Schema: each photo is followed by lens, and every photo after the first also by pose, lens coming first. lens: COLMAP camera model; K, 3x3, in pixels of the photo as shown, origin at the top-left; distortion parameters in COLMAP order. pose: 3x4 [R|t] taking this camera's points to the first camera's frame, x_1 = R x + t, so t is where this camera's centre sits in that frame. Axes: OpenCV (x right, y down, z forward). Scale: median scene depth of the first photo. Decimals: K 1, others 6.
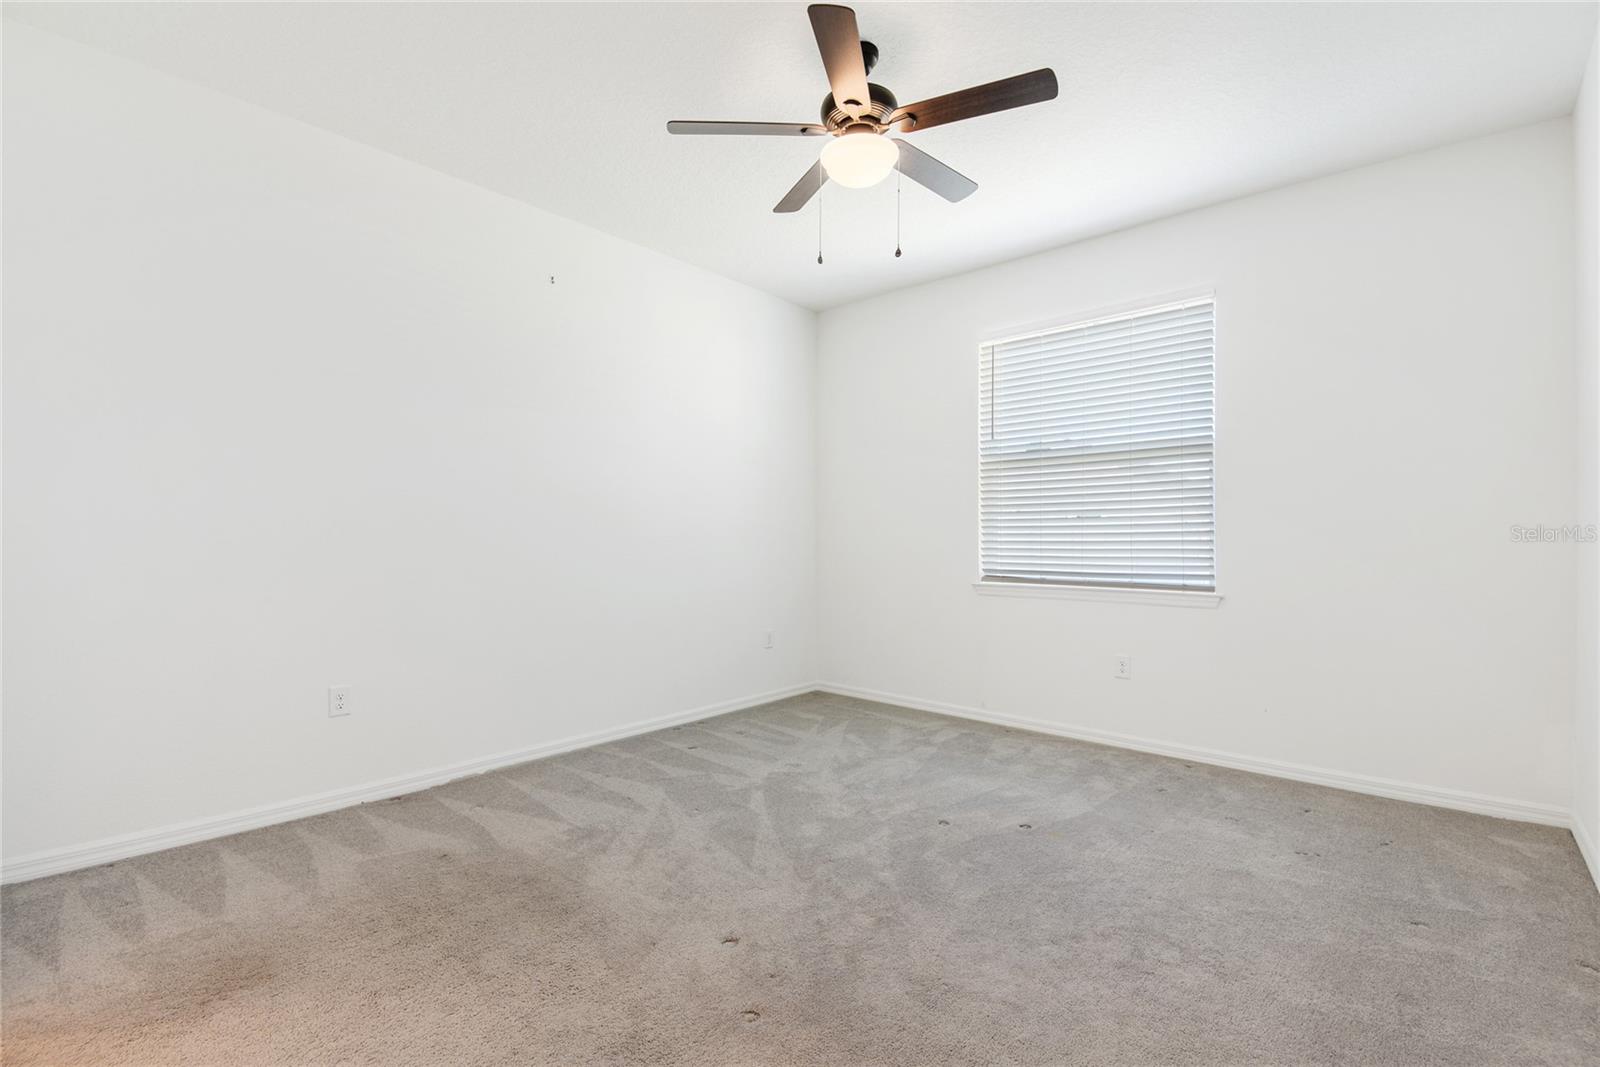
lens RADIAL K [[729.3, 0, 799.7], [0, 729.3, 534.6], [0, 0, 1]] dist [0.023292, -0.023966]
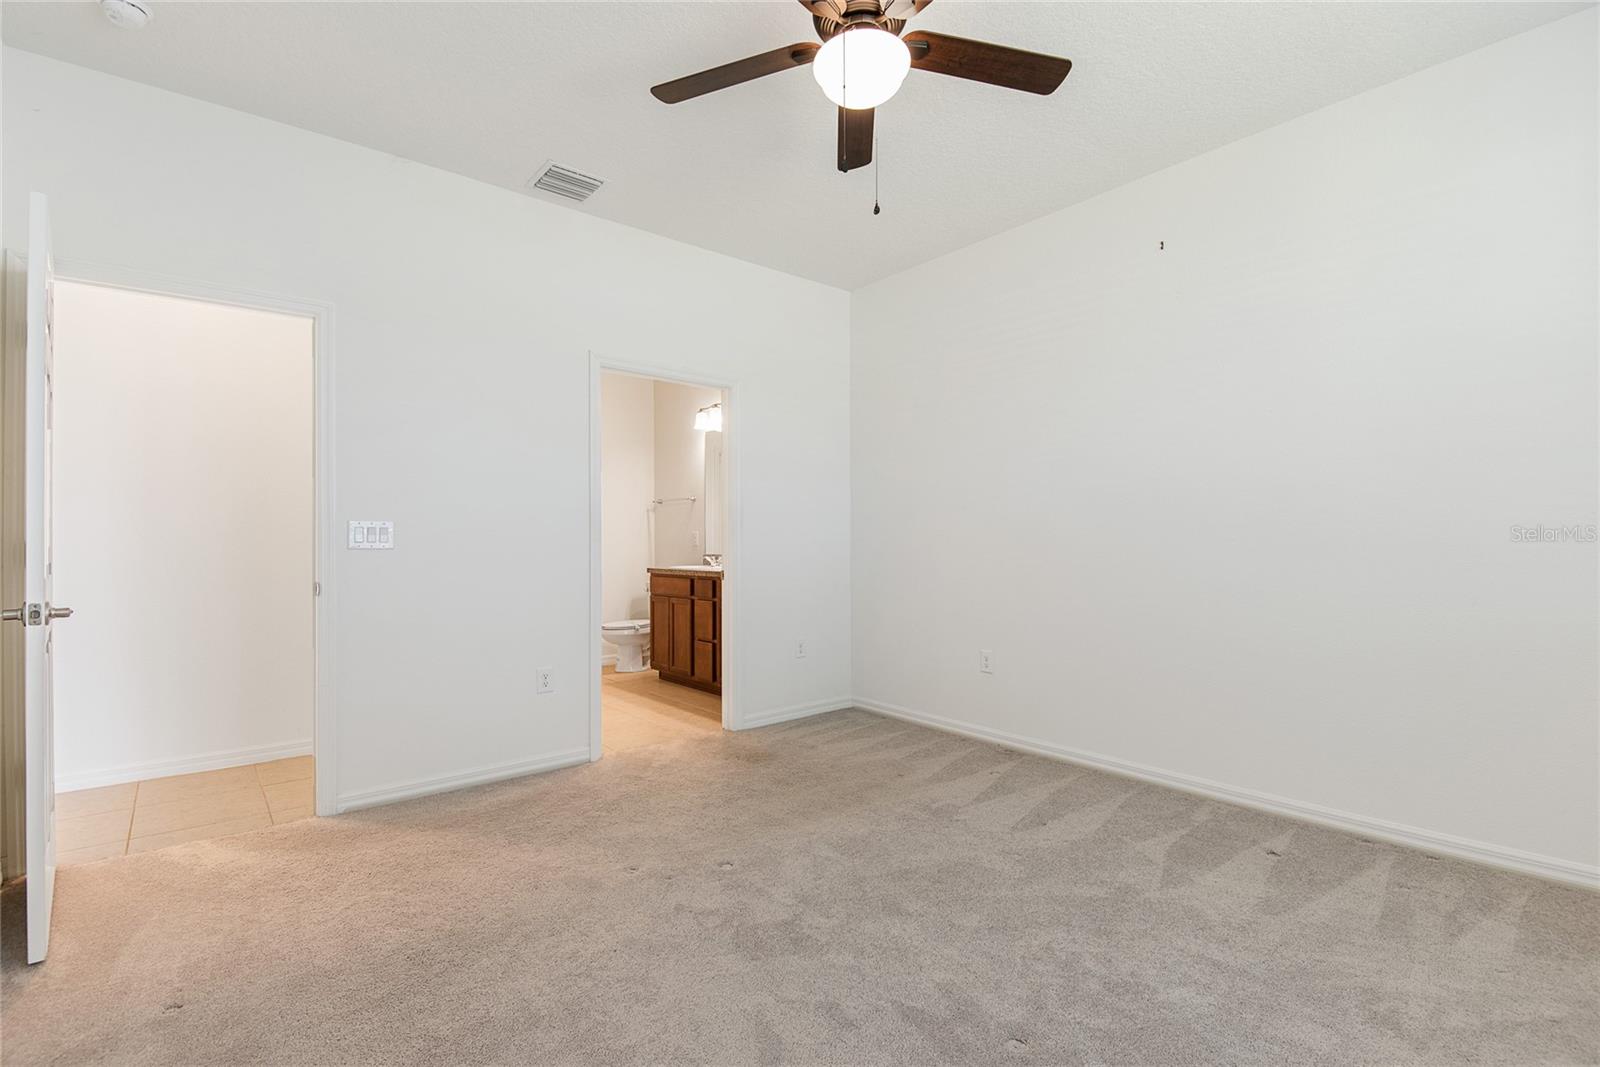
lens RADIAL K [[729.3, 0, 796.2], [0, 729.3, 530.1], [0, 0, 1]] dist [0.023292, -0.023966]
pose [[-0.147807, -0.012743, -0.988934, 0.720873], [0.006577, 0.999882, -0.013868, 0.009538], [0.988994, -0.008554, -0.147706, 0.850970]]
